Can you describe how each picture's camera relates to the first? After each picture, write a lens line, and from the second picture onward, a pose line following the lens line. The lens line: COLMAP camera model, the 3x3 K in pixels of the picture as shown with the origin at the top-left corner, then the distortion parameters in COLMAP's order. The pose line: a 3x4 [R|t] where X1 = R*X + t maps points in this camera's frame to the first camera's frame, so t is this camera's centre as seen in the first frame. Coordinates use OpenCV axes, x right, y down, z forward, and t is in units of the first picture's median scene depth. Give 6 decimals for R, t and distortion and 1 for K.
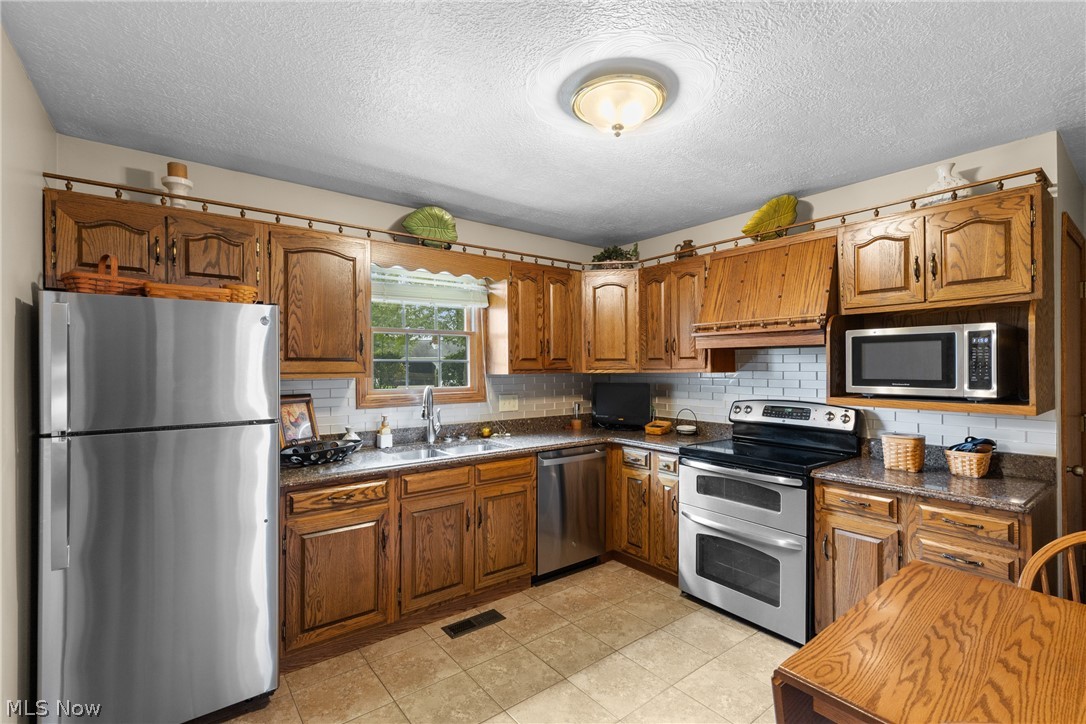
lens RADIAL K [[479.6, 0, 538.9], [0, 479.6, 364.1], [0, 0, 1]] dist [0.007469, -0.000314]
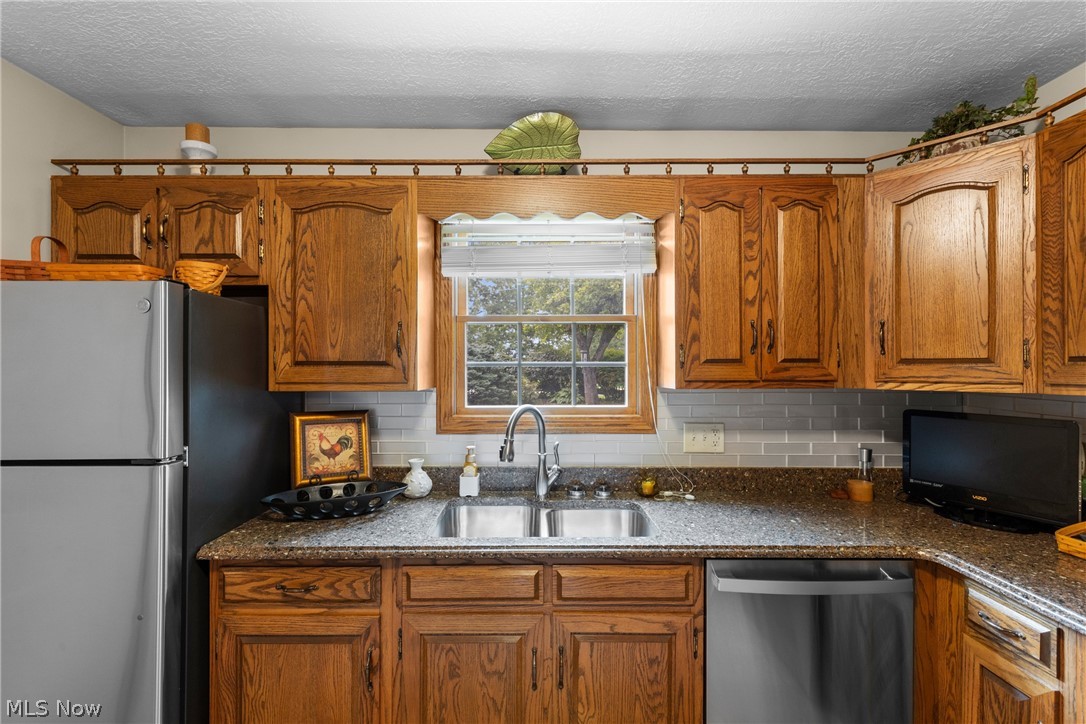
lens RADIAL K [[479.6, 0, 538.9], [0, 479.6, 364.1], [0, 0, 1]] dist [0.007469, -0.000314]
pose [[0.788383, 0.001617, -0.615183, 0.157783], [-0.000315, 0.999997, 0.002226, -0.008493], [0.615185, -0.001561, 0.788381, 0.520239]]
